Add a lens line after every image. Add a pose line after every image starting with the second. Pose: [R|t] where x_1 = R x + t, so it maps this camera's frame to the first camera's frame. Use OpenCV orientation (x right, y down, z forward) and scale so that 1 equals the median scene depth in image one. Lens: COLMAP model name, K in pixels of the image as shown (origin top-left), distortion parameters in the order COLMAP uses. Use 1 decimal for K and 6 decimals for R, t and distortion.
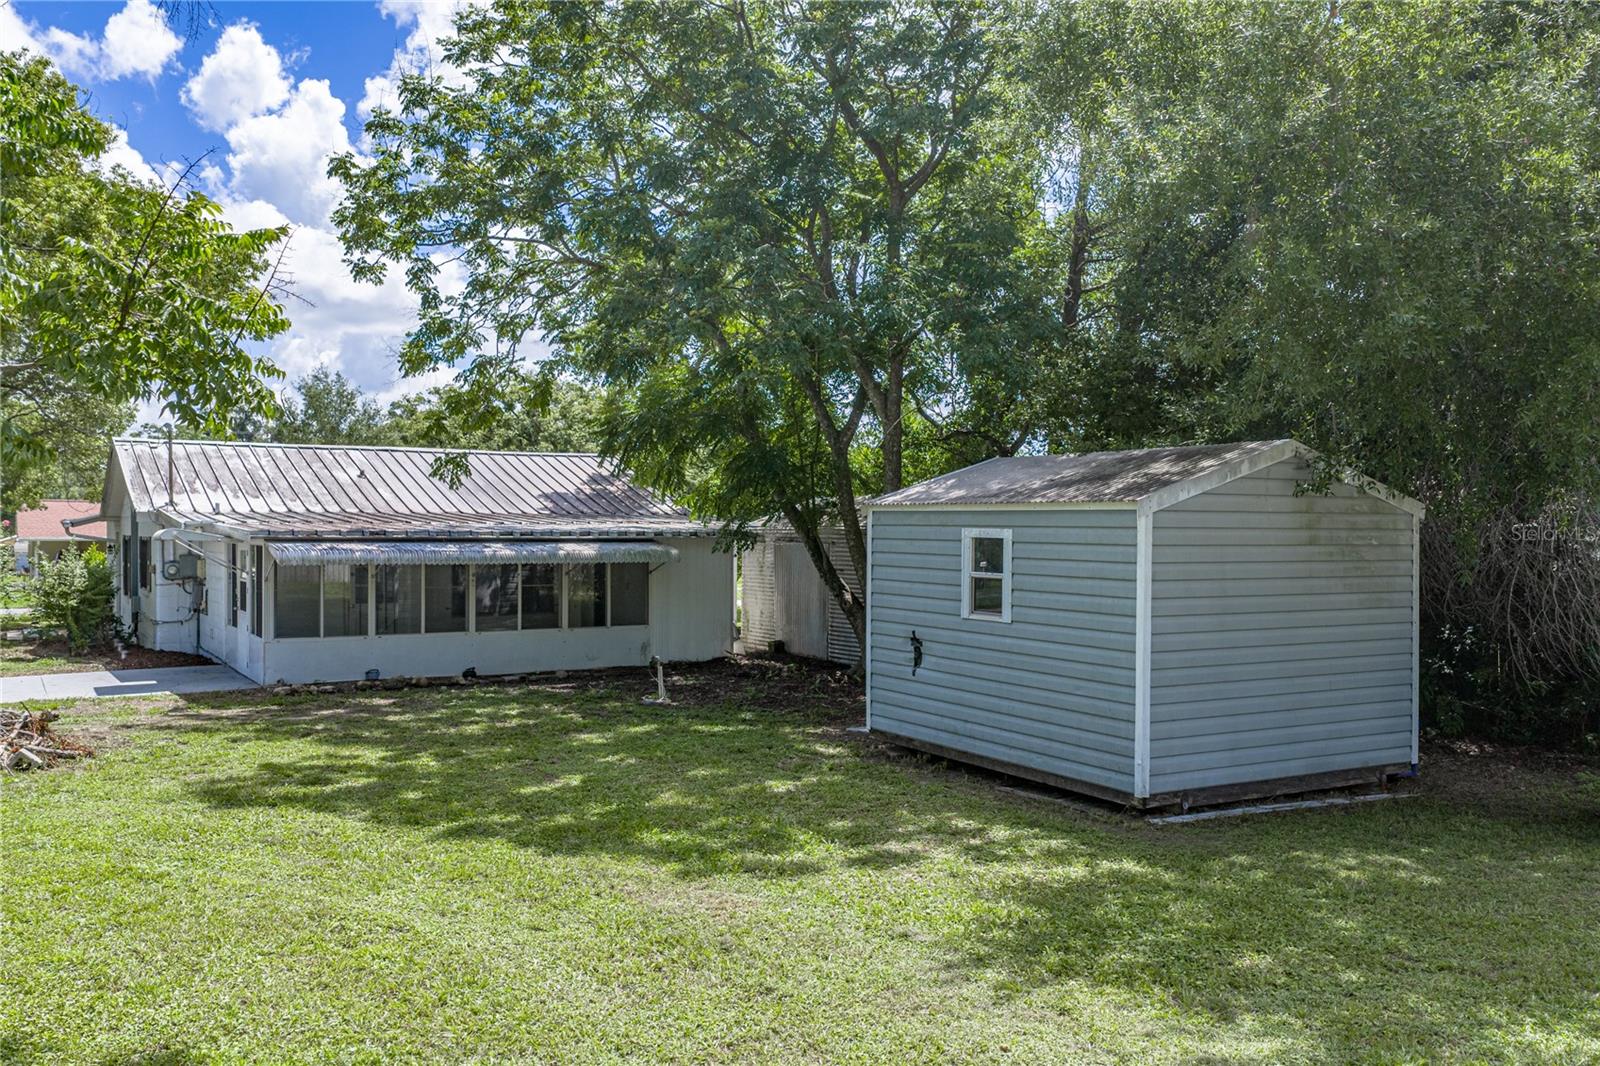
lens RADIAL K [[1312.9, 0, 804.0], [0, 1312.9, 544.1], [0, 0, 1]] dist [0.029013, -0.003909]
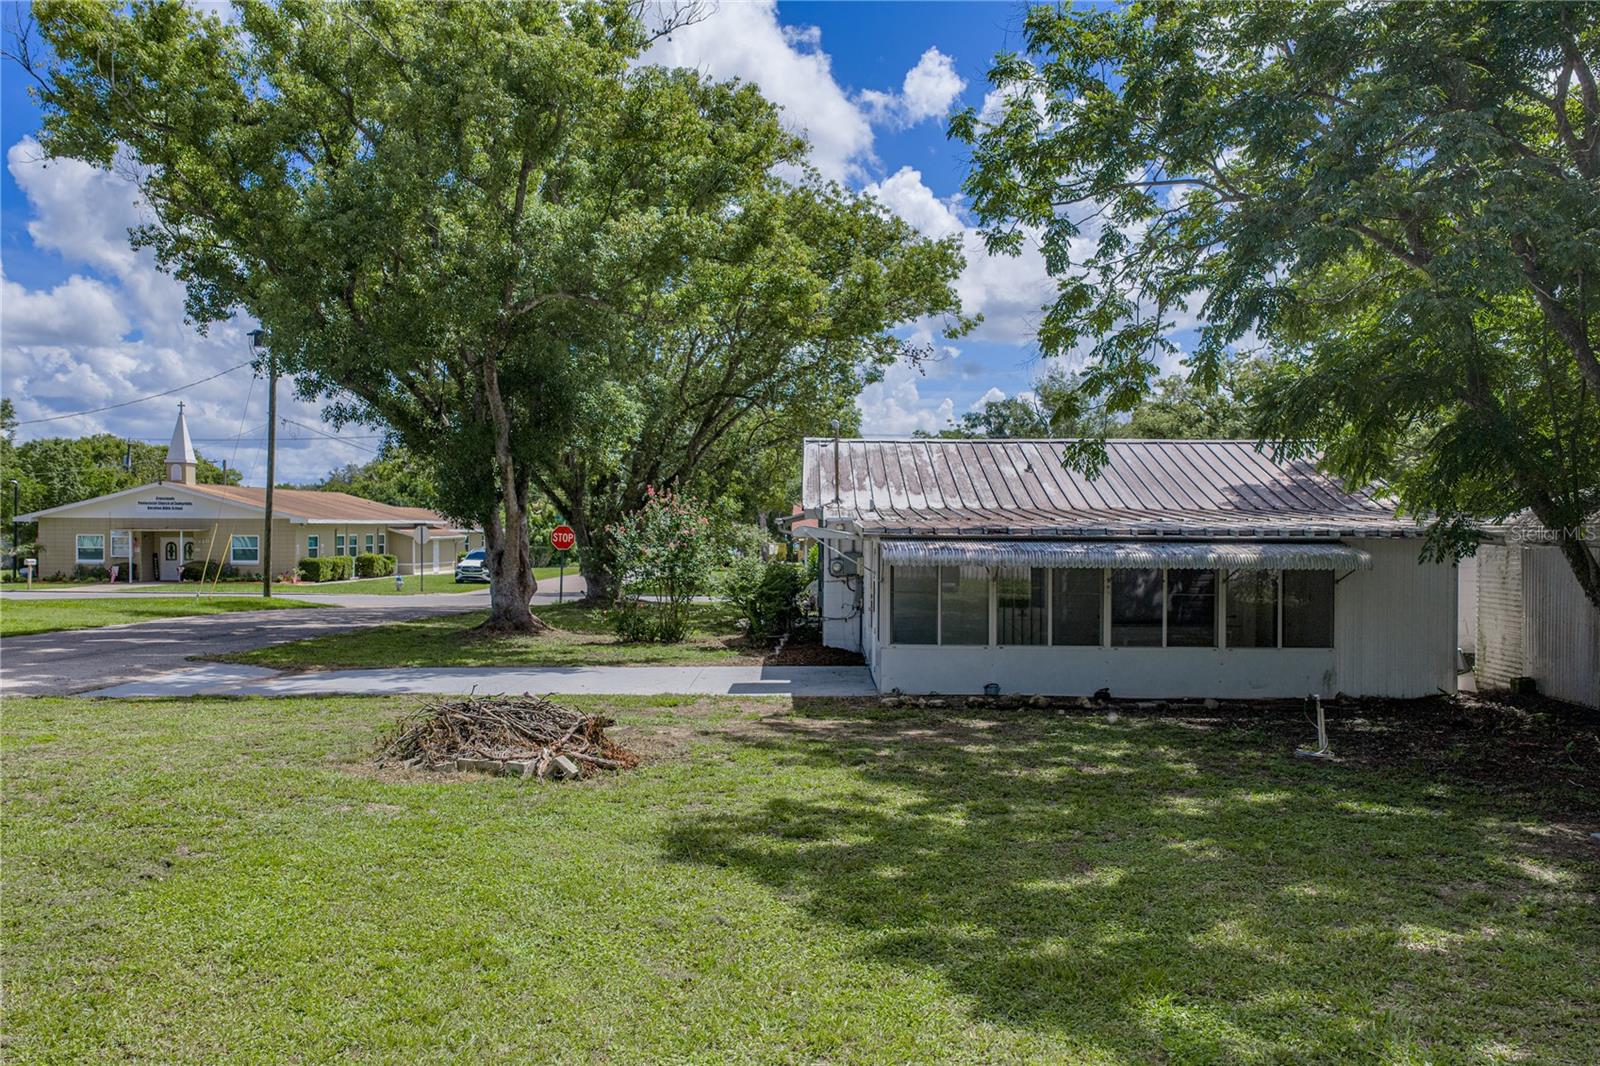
lens RADIAL K [[1312.9, 0, 804.0], [0, 1312.9, 544.1], [0, 0, 1]] dist [0.029013, -0.003909]
pose [[0.847682, 0.009404, -0.530421, 0.034635], [-0.008478, 0.999955, 0.004180, -0.002143], [0.530436, 0.000954, 0.847724, 0.164875]]
